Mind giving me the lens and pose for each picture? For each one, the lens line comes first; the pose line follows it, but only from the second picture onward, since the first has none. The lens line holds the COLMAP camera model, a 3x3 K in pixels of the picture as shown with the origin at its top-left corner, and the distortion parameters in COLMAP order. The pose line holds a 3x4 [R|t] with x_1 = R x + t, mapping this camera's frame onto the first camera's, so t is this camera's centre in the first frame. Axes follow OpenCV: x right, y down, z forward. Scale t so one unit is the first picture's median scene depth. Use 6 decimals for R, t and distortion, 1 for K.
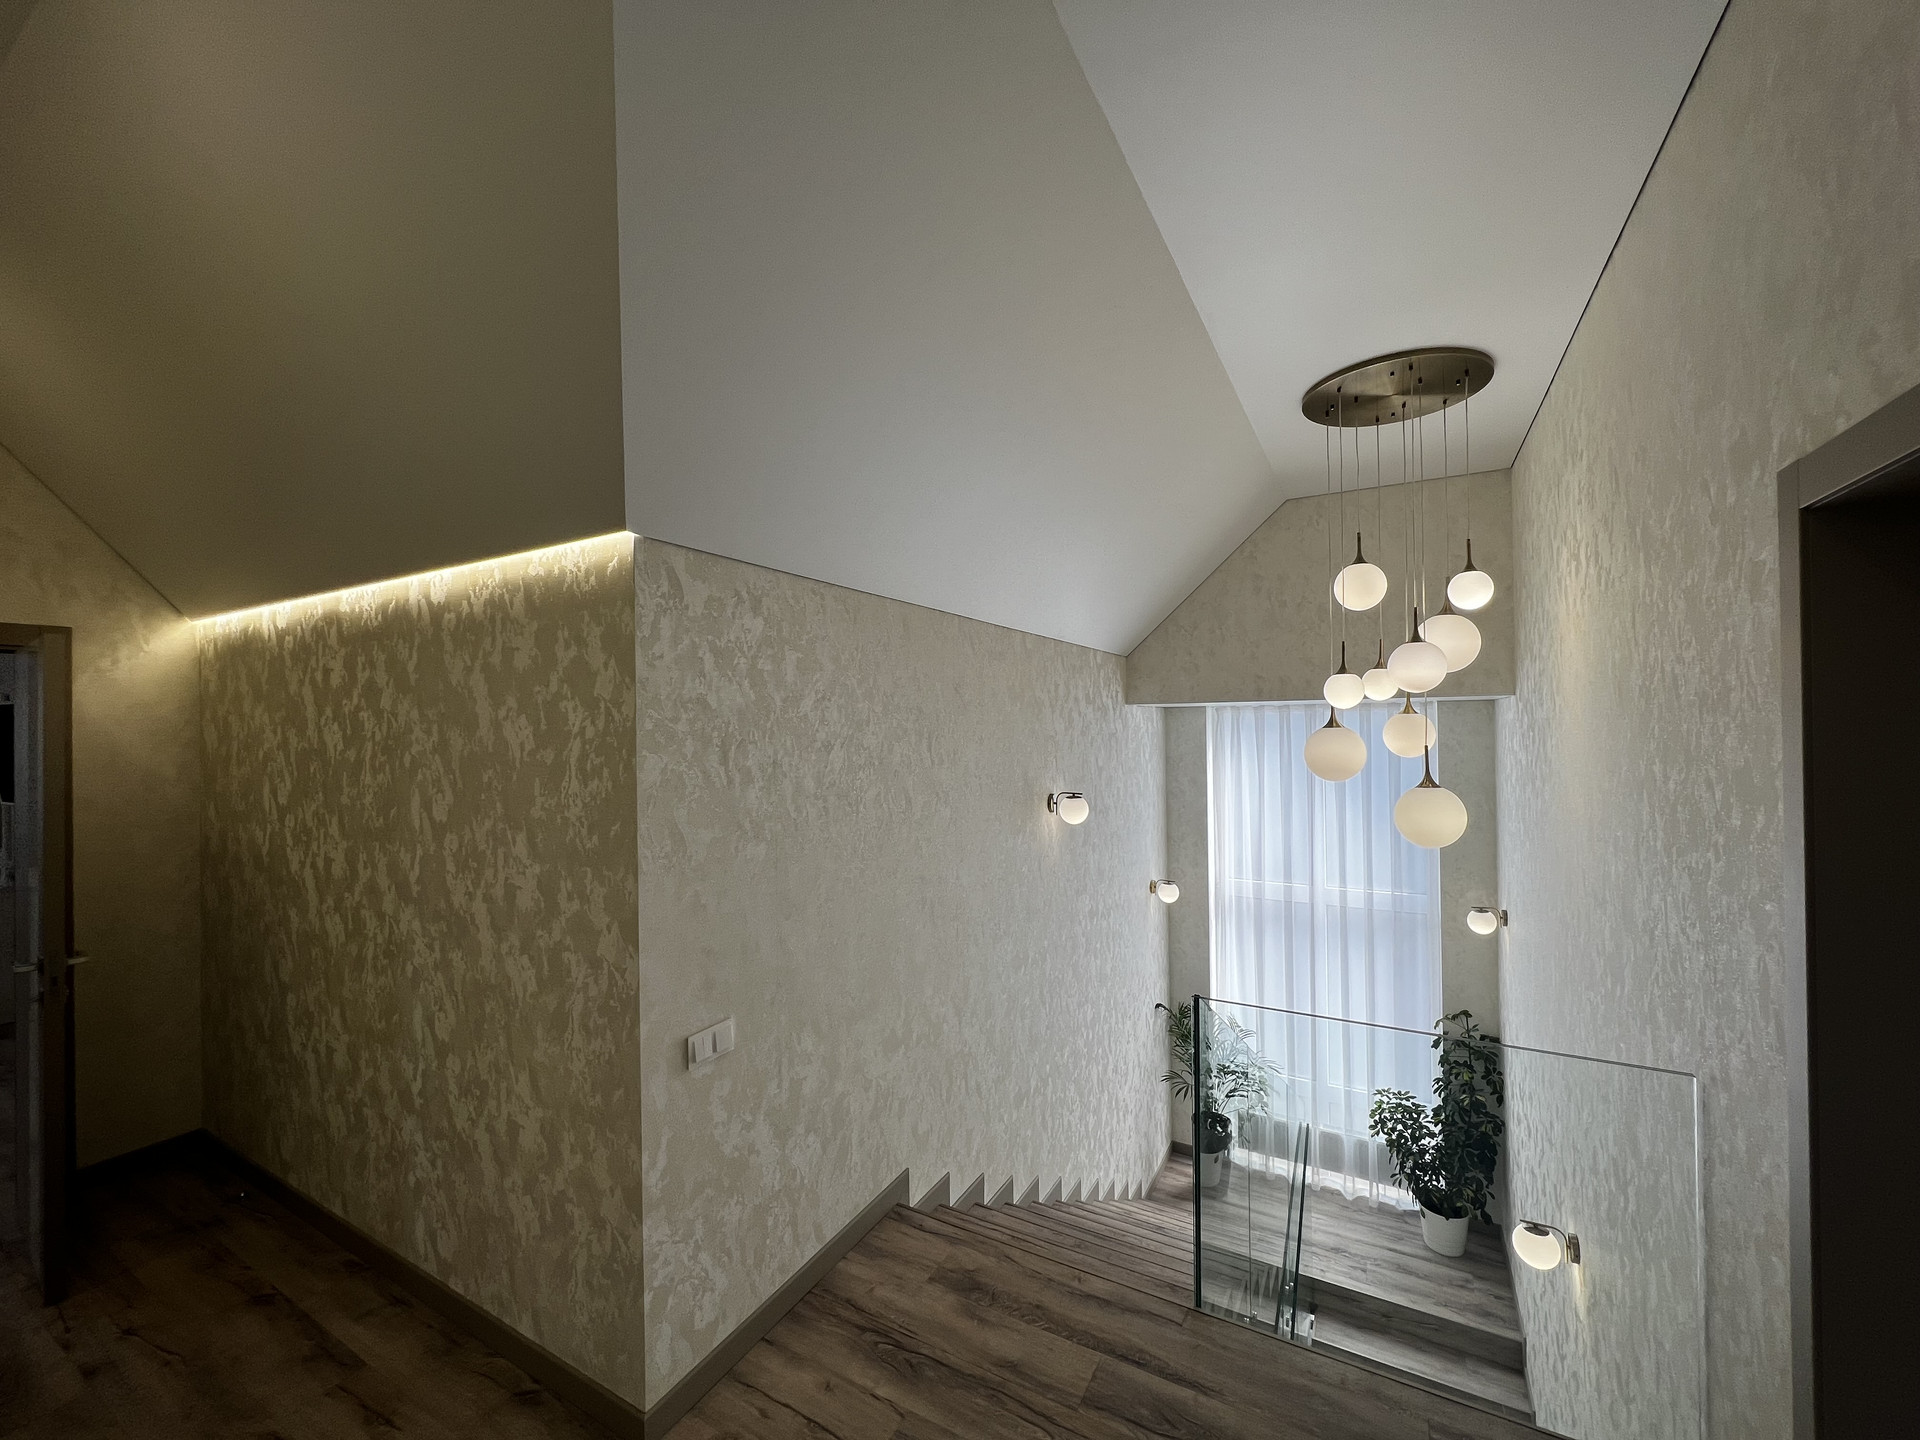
lens RADIAL K [[769.3, 0, 957.3], [0, 769.3, 722.7], [0, 0, 1]] dist [0.000344, 0.000479]
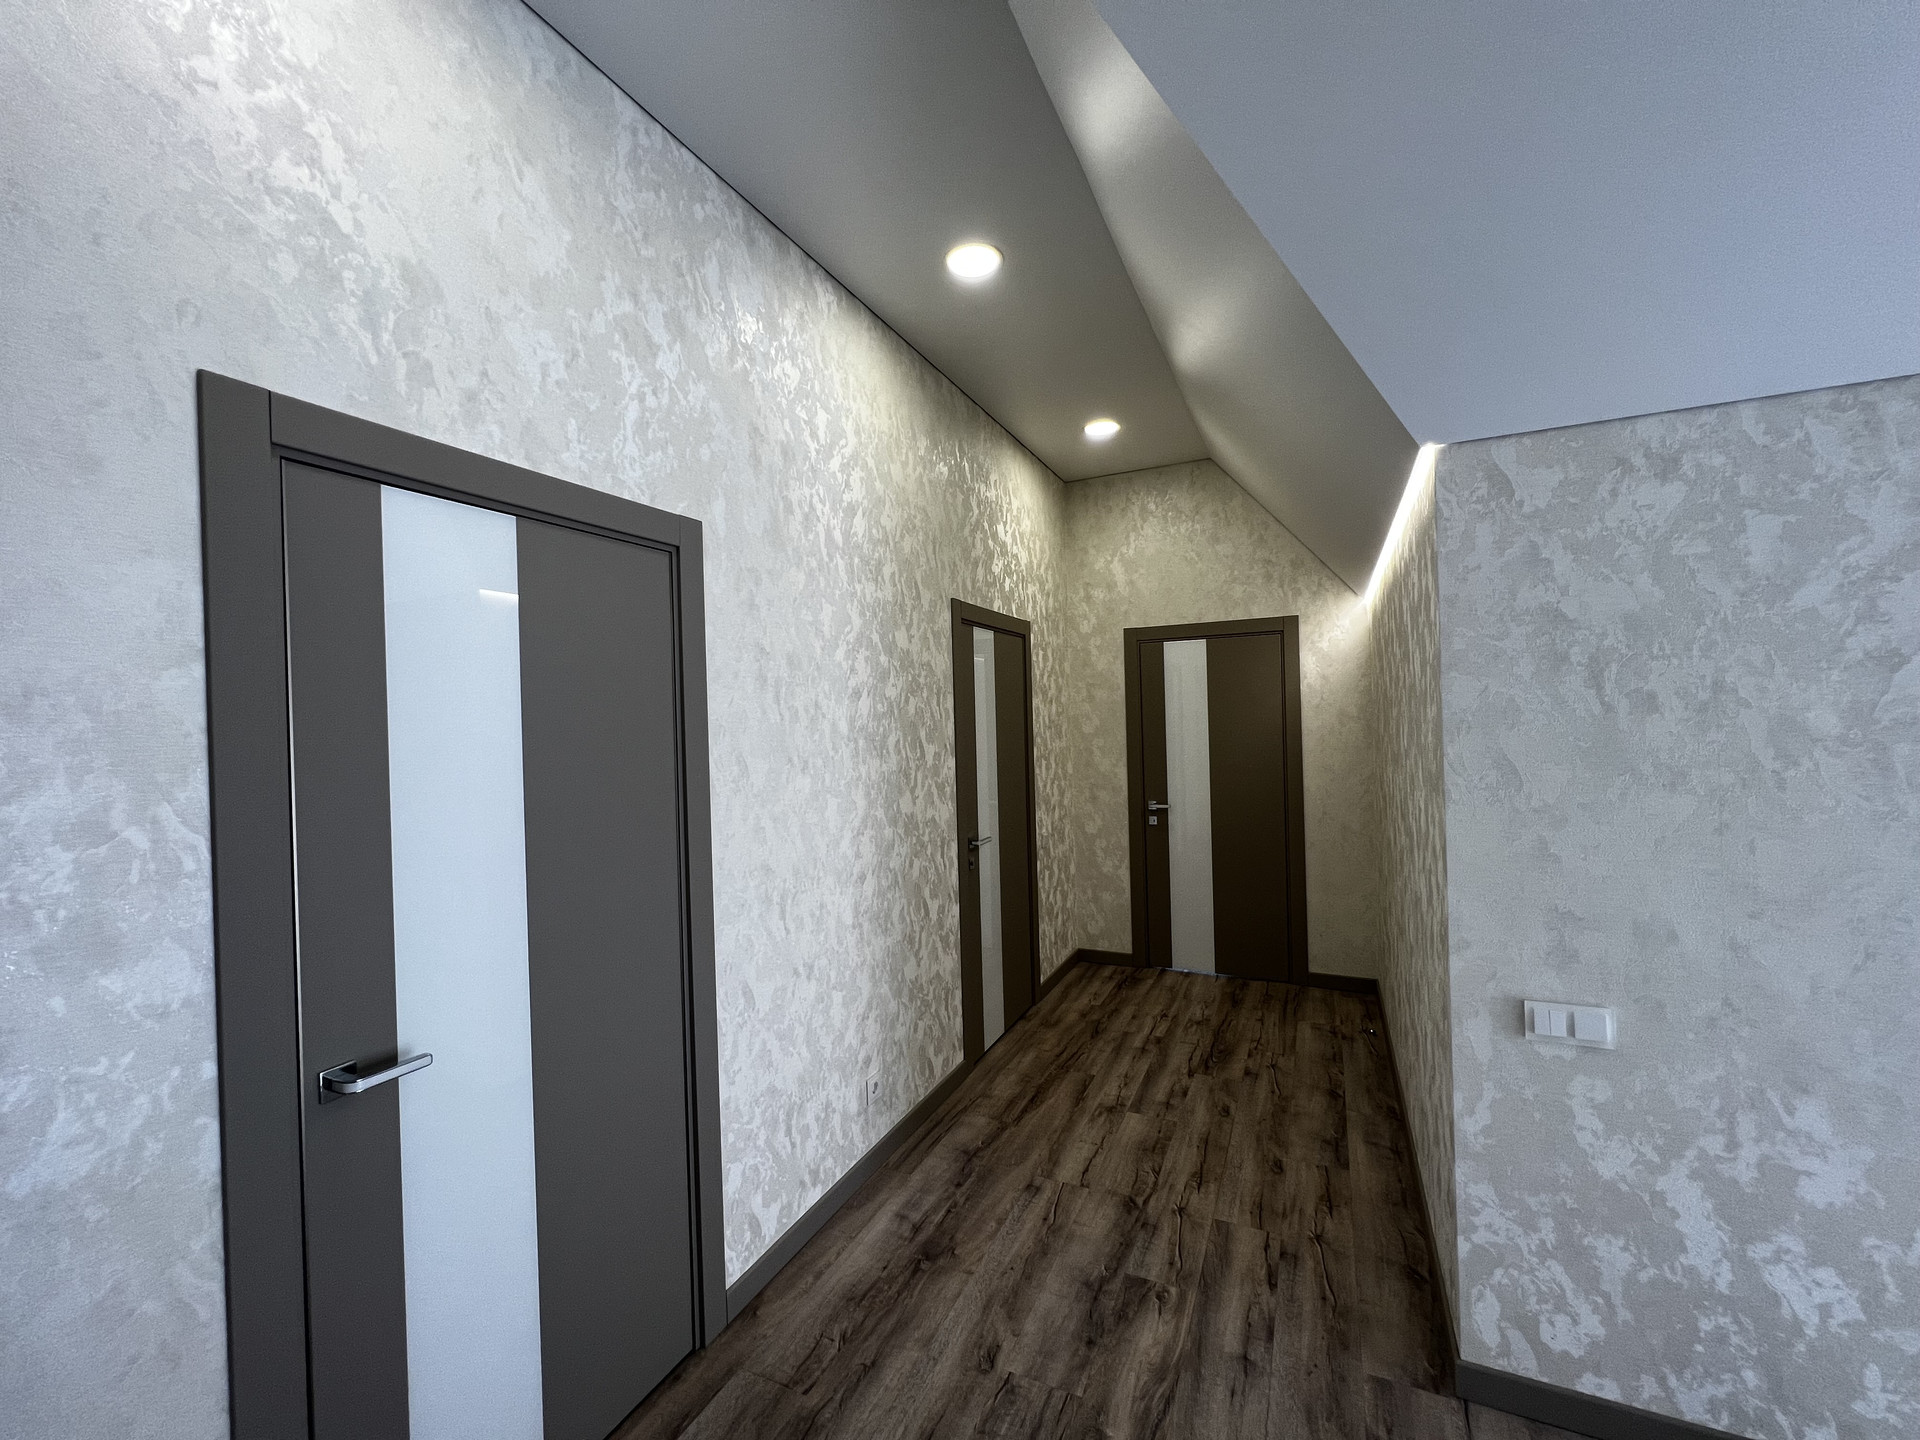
lens RADIAL K [[769.3, 0, 957.3], [0, 769.3, 722.7], [0, 0, 1]] dist [0.000344, 0.000479]
pose [[0.081590, 0.014535, -0.996560, 0.432628], [0.031423, 0.999359, 0.017148, 0.056516], [0.996170, -0.032714, 0.081081, 0.281393]]
